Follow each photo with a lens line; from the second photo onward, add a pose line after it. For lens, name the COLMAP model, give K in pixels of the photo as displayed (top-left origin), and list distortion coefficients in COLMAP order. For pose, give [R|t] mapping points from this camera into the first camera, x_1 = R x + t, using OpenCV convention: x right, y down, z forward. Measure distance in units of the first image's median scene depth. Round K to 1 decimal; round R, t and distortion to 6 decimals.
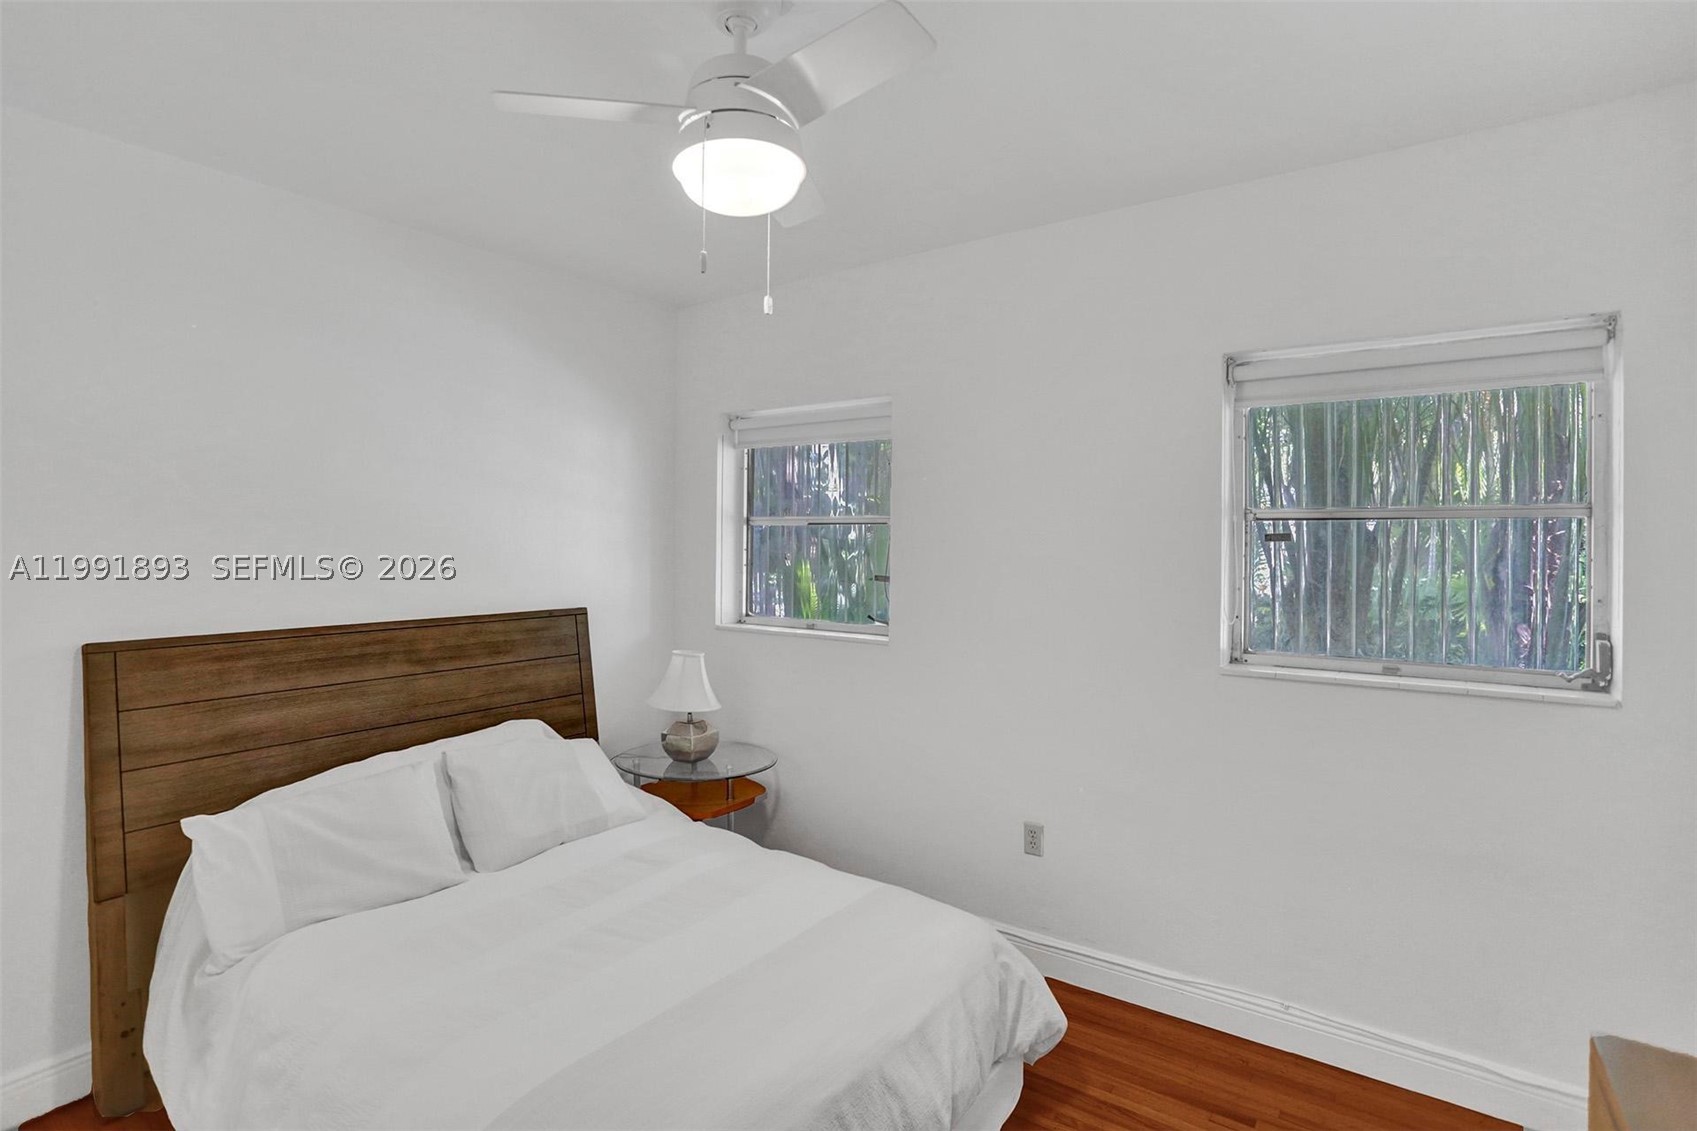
lens RADIAL K [[829.2, 0, 838.9], [0, 829.2, 538.7], [0, 0, 1]] dist [-0.065636, 0.025270]
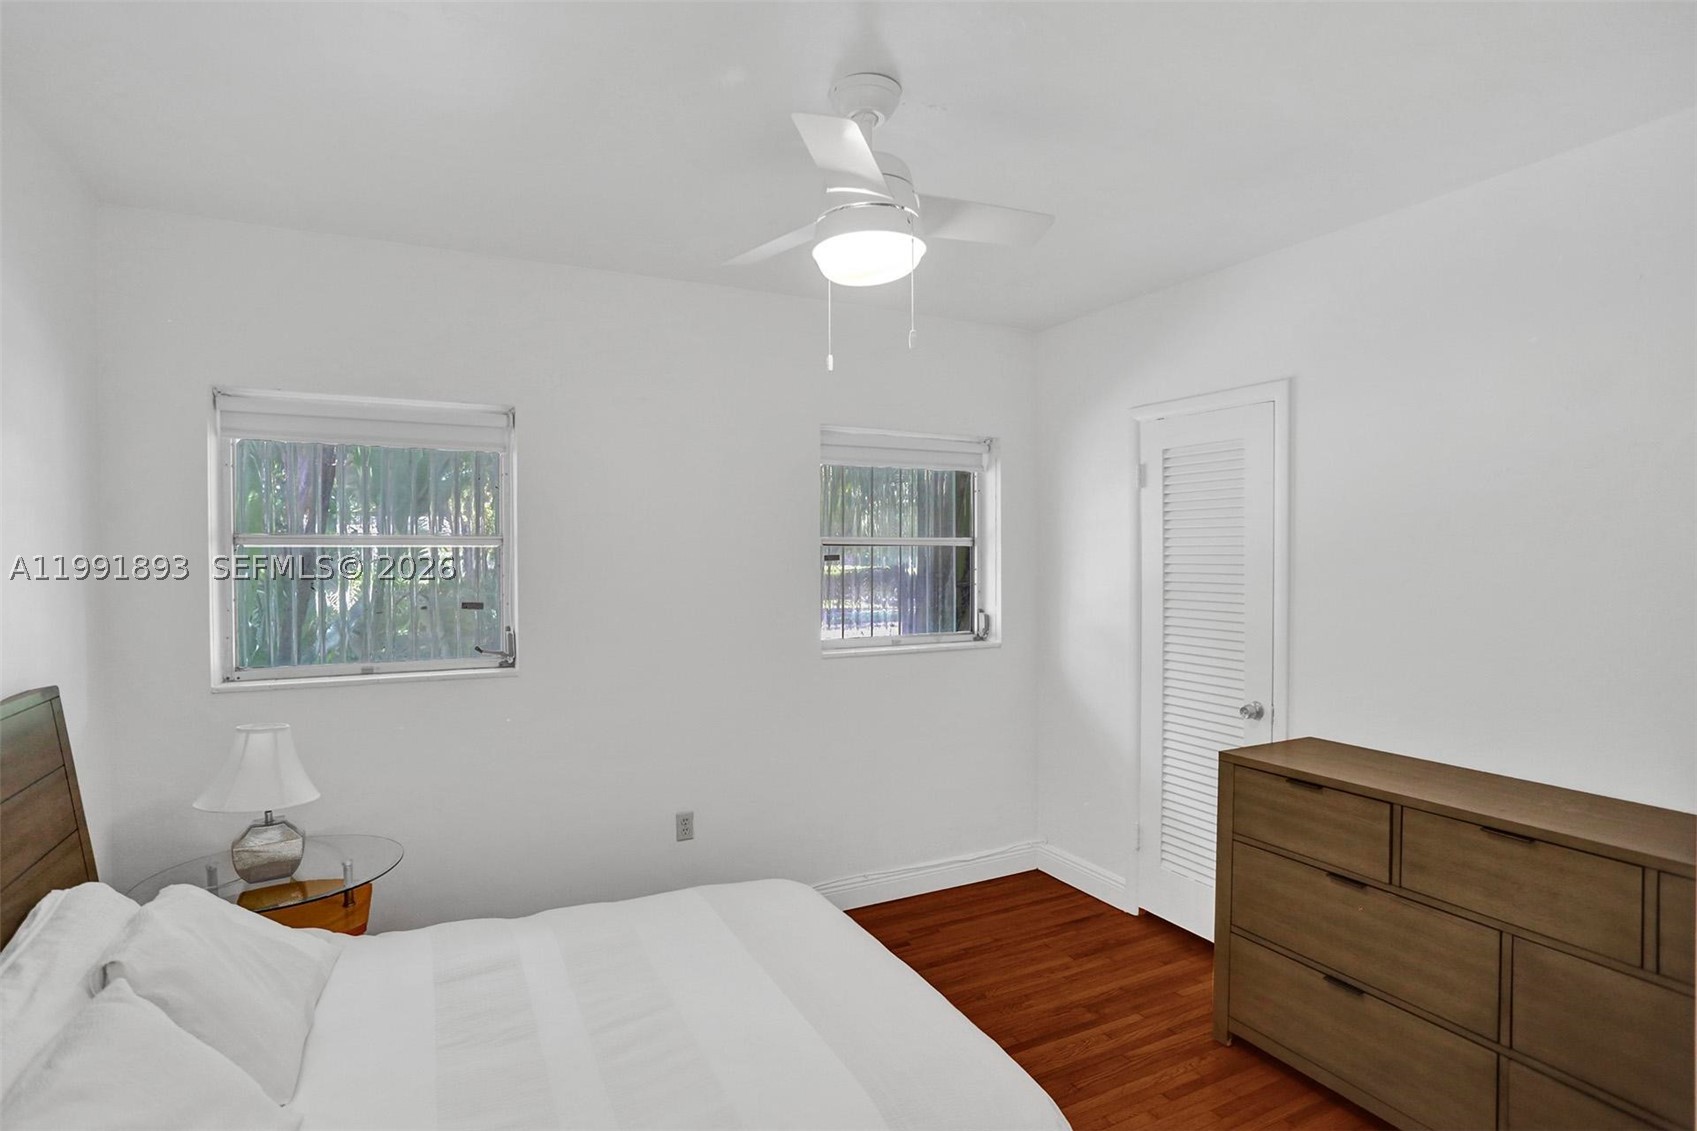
lens RADIAL K [[829.6, 0, 848.5], [0, 829.6, 565.5], [0, 0, 1]] dist [-0.048254, 0.025586]
pose [[0.479016, -0.019828, 0.877582, -0.657524], [0.000774, 0.999754, 0.022166, -0.018826], [-0.877806, -0.009939, 0.478913, 0.264589]]
